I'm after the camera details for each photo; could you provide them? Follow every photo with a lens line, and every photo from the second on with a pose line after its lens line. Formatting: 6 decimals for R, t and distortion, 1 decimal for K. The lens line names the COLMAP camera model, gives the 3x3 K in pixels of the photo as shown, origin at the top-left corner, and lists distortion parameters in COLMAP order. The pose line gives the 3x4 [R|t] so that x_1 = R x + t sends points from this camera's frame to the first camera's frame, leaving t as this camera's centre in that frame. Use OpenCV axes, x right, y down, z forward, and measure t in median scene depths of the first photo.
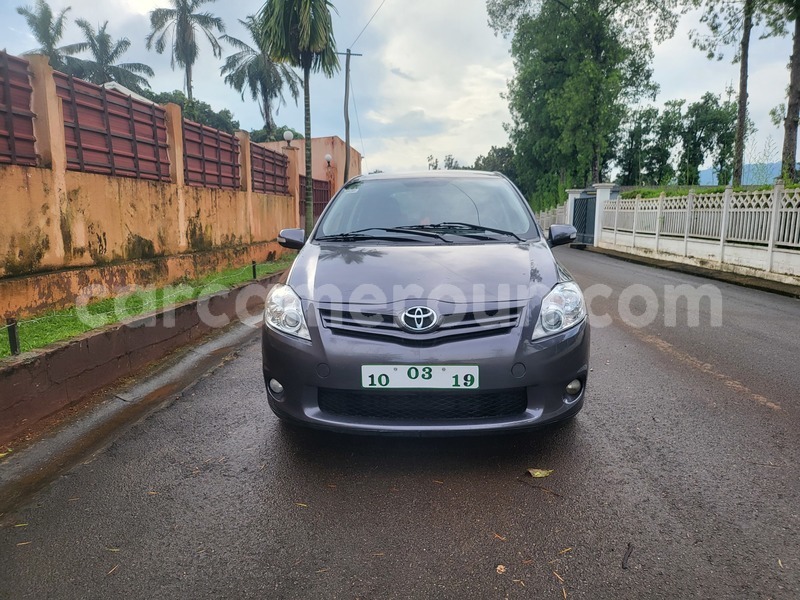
lens RADIAL K [[566.5, 0, 412.8], [0, 566.5, 300.8], [0, 0, 1]] dist [0.048210, -0.058106]
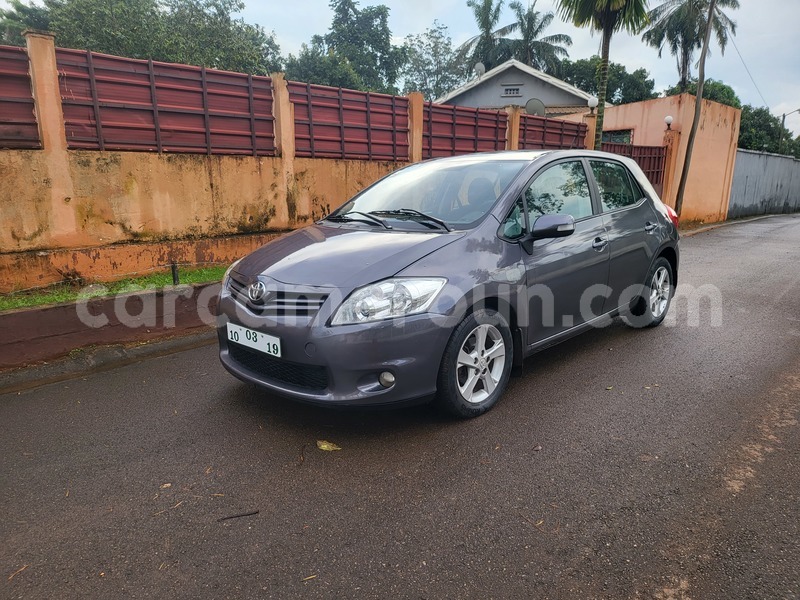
lens RADIAL K [[565.9, 0, 403.3], [0, 565.9, 302.0], [0, 0, 1]] dist [0.049748, -0.056321]
pose [[0.757687, 0.139206, -0.637598, 0.149687], [-0.099597, 0.990206, 0.097835, -0.014079], [0.644973, -0.010626, 0.764131, 0.040244]]
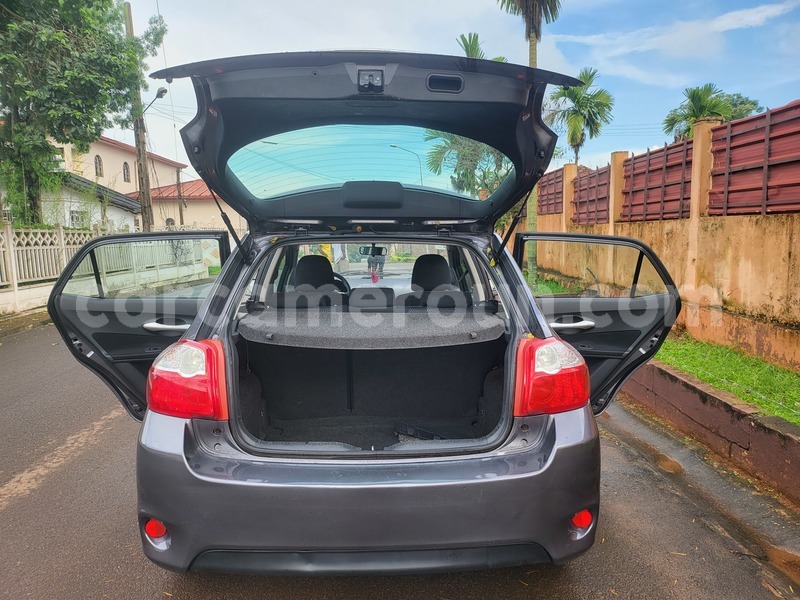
lens RADIAL K [[565.9, 0, 403.3], [0, 565.9, 302.0], [0, 0, 1]] dist [0.049748, -0.056321]
pose [[-0.995100, 0.020589, -0.096706, 0.017366], [-0.006637, 0.961963, 0.273098, -0.090702], [0.098650, 0.272401, -0.957113, 0.485697]]
